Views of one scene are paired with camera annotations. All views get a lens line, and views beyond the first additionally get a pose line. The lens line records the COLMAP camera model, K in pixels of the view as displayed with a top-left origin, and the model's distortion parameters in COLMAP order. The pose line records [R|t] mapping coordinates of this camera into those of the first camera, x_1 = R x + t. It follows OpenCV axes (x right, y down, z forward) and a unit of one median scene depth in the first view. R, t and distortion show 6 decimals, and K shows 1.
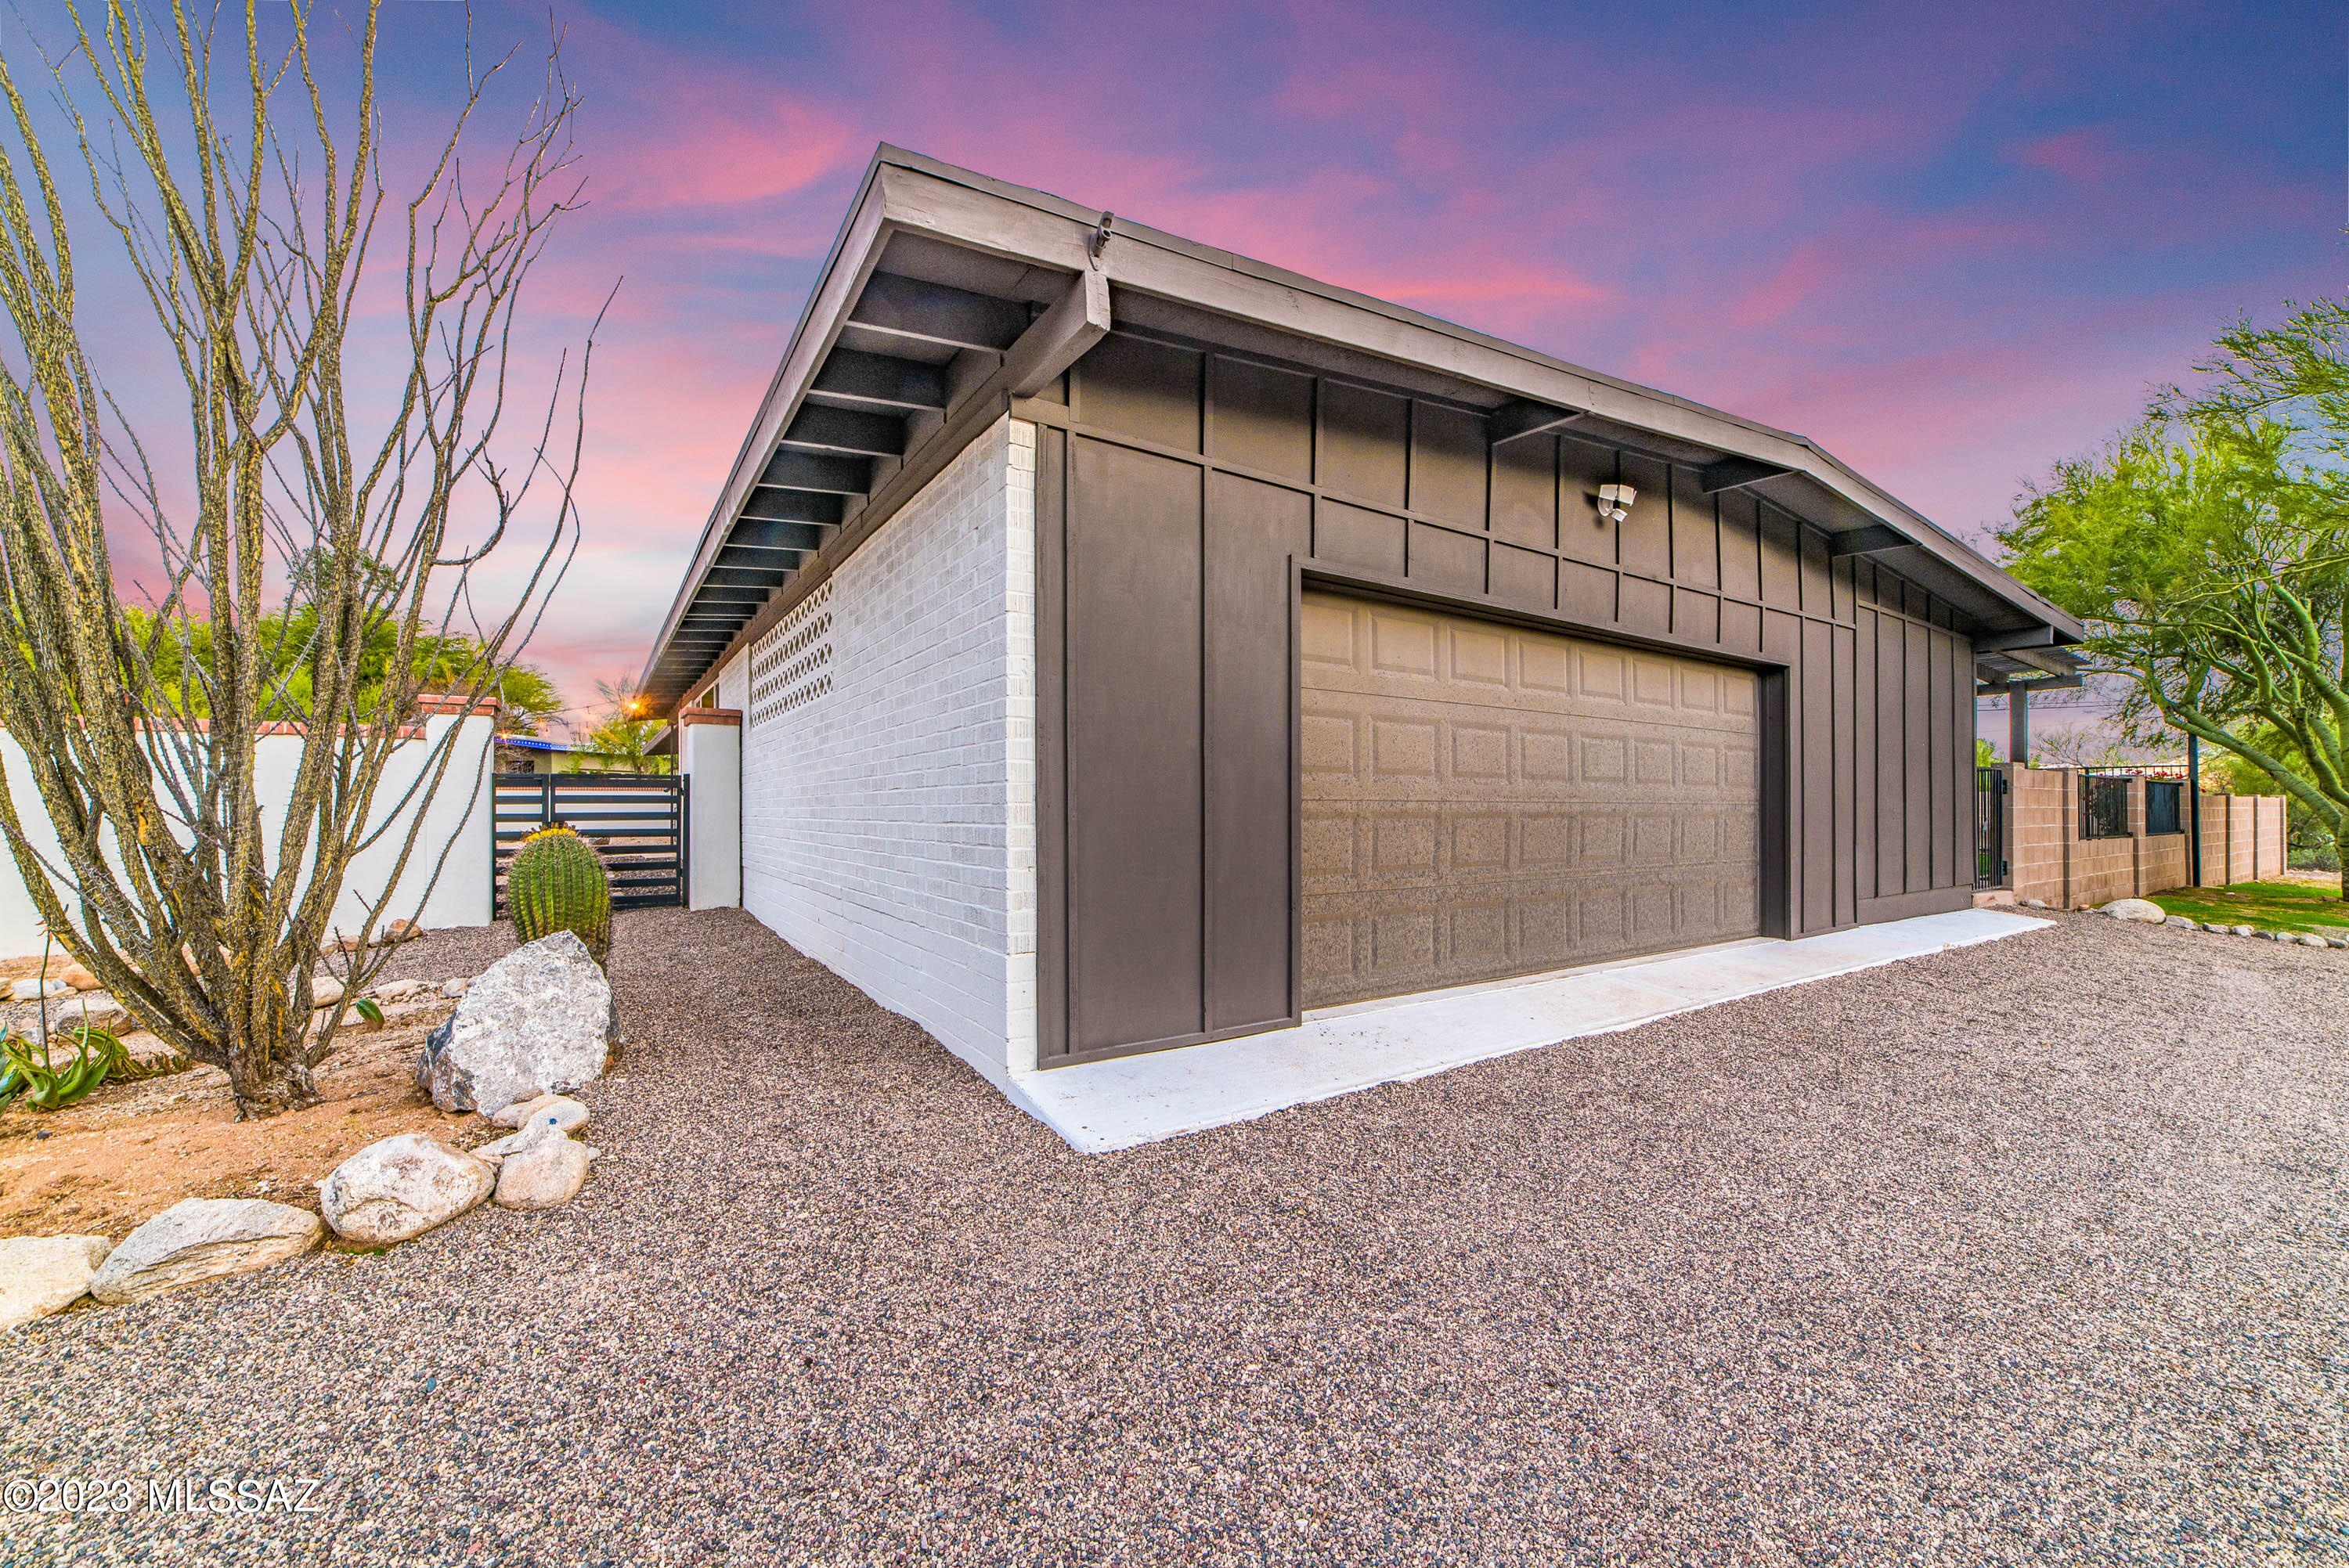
lens RADIAL K [[930.8, 0, 1172.9], [0, 930.8, 806.5], [0, 0, 1]] dist [-0.011775, 0.000057]
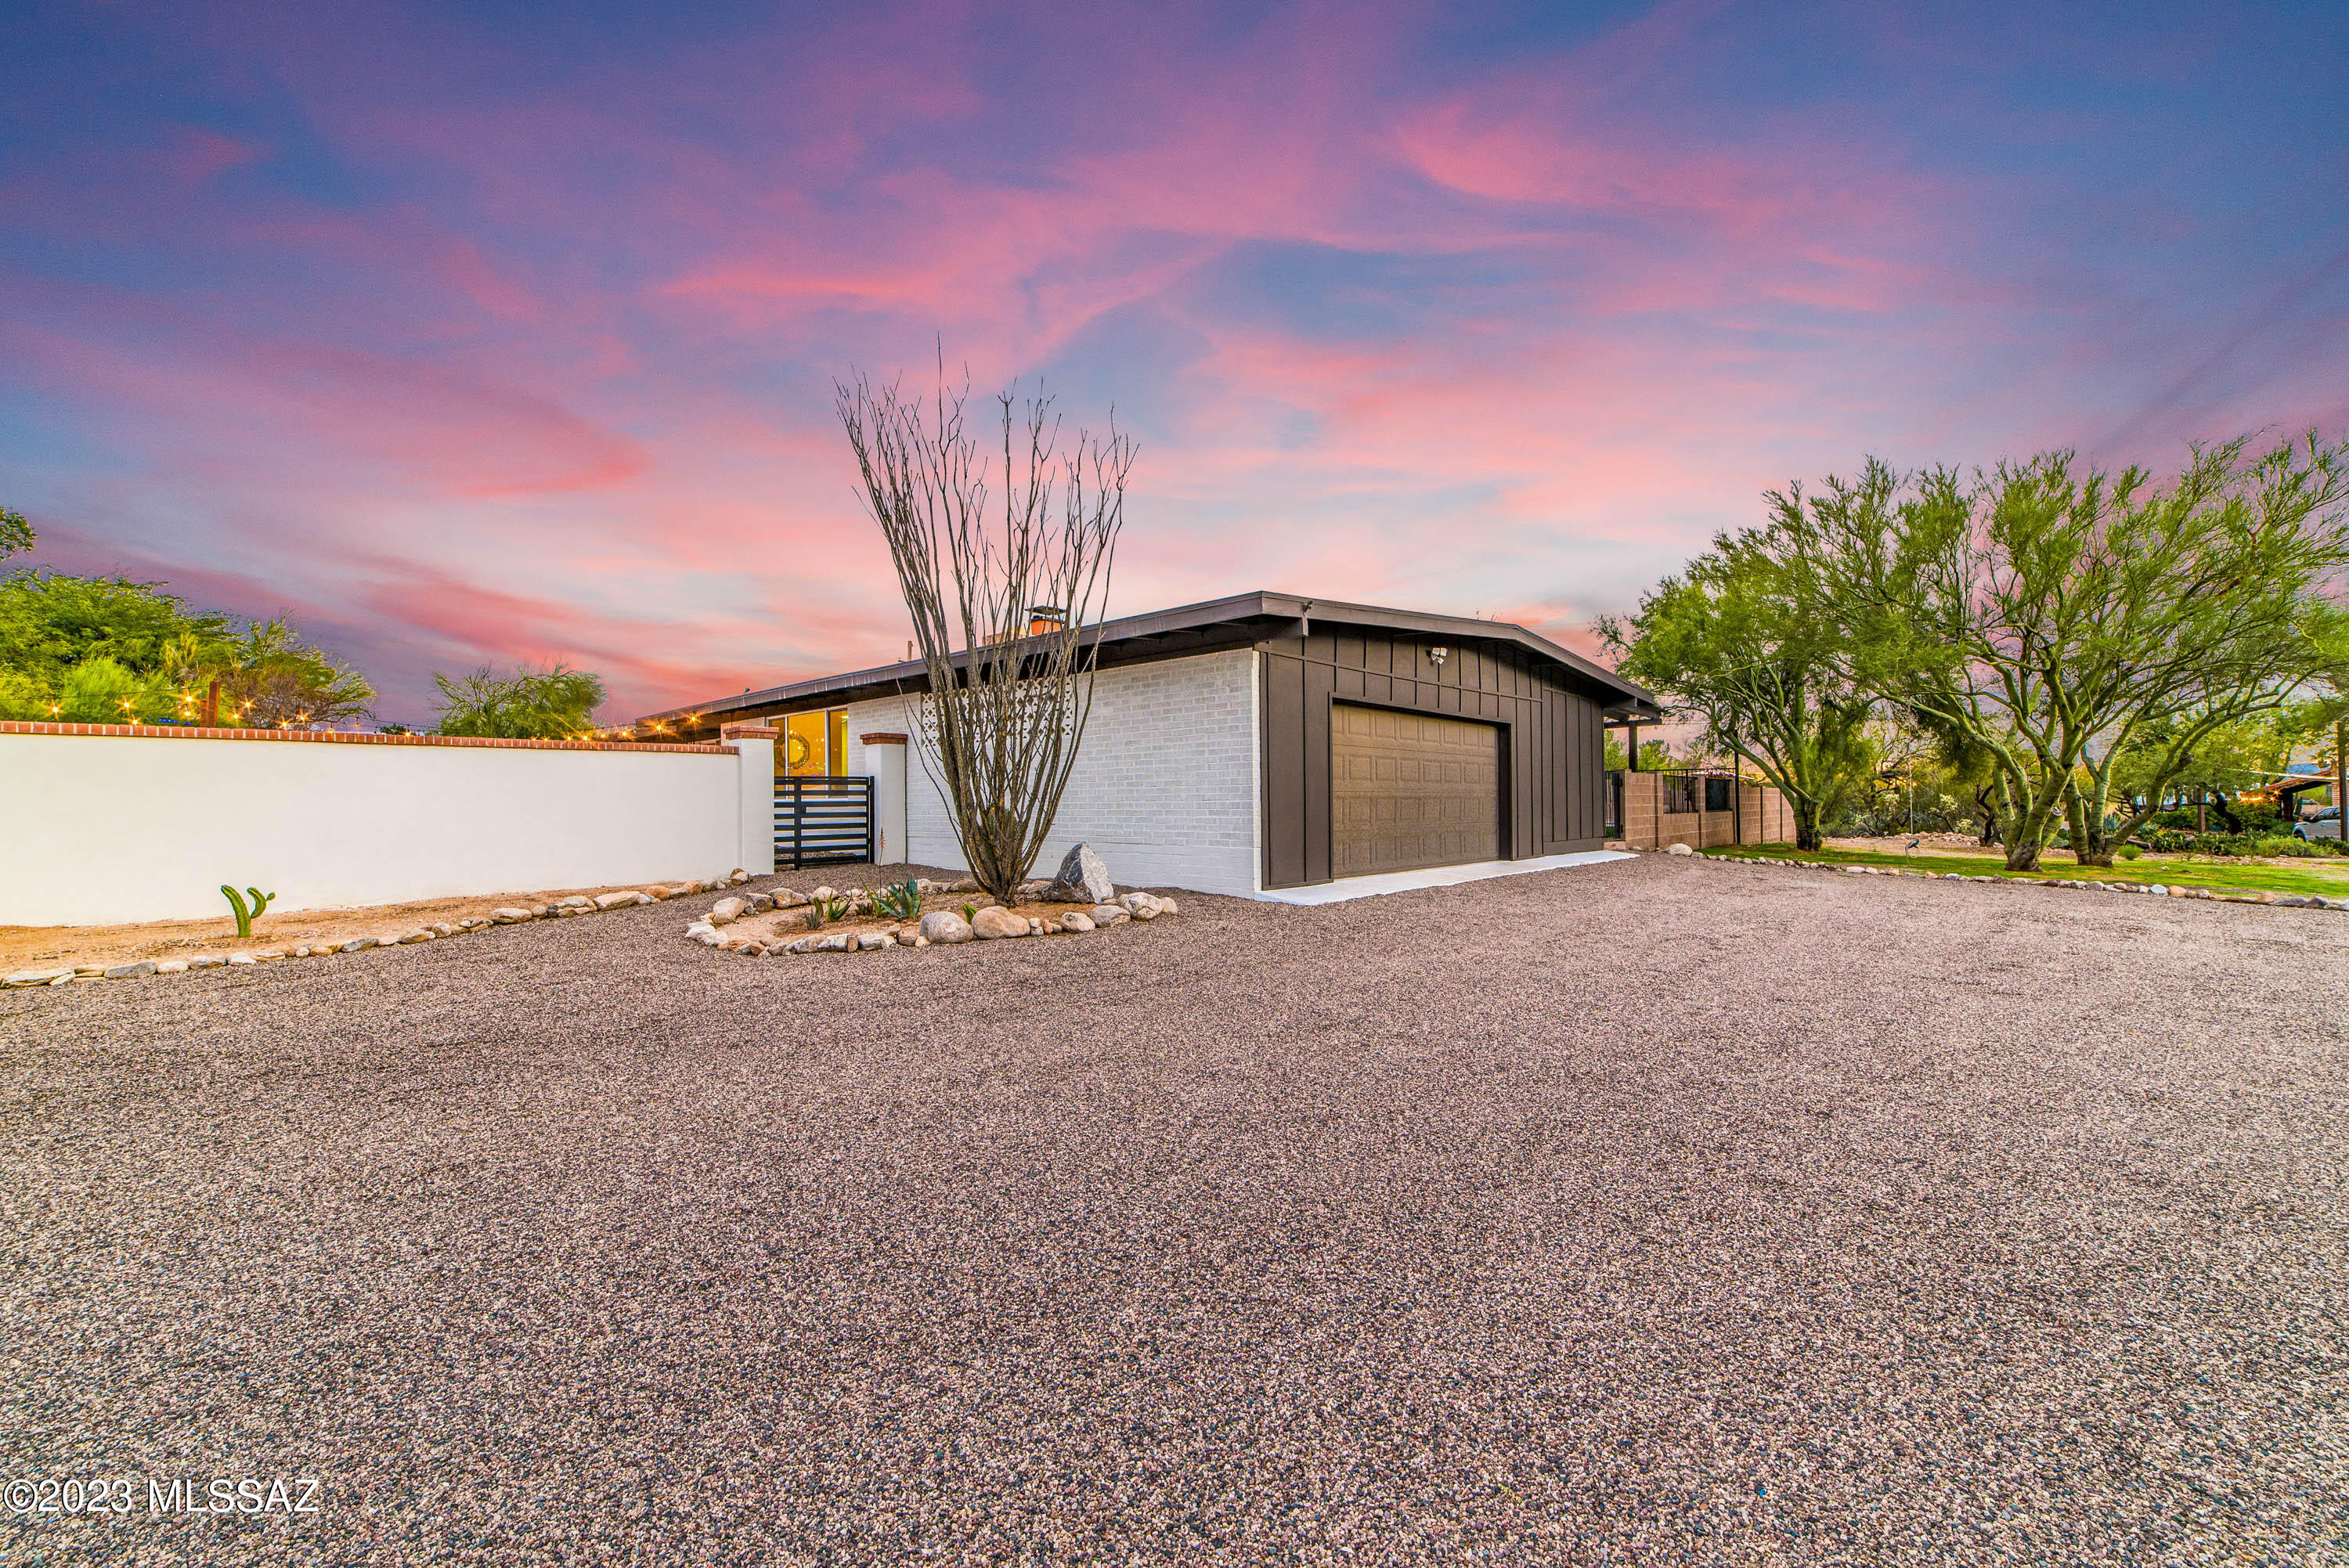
lens RADIAL K [[930.8, 0, 1174.9], [0, 930.8, 789.6], [0, 0, 1]] dist [-0.011775, 0.000057]
pose [[0.972380, -0.003327, 0.233379, -0.598156], [0.006098, 0.999919, -0.011156, 0.010555], [-0.233323, 0.012271, 0.972322, -0.918784]]
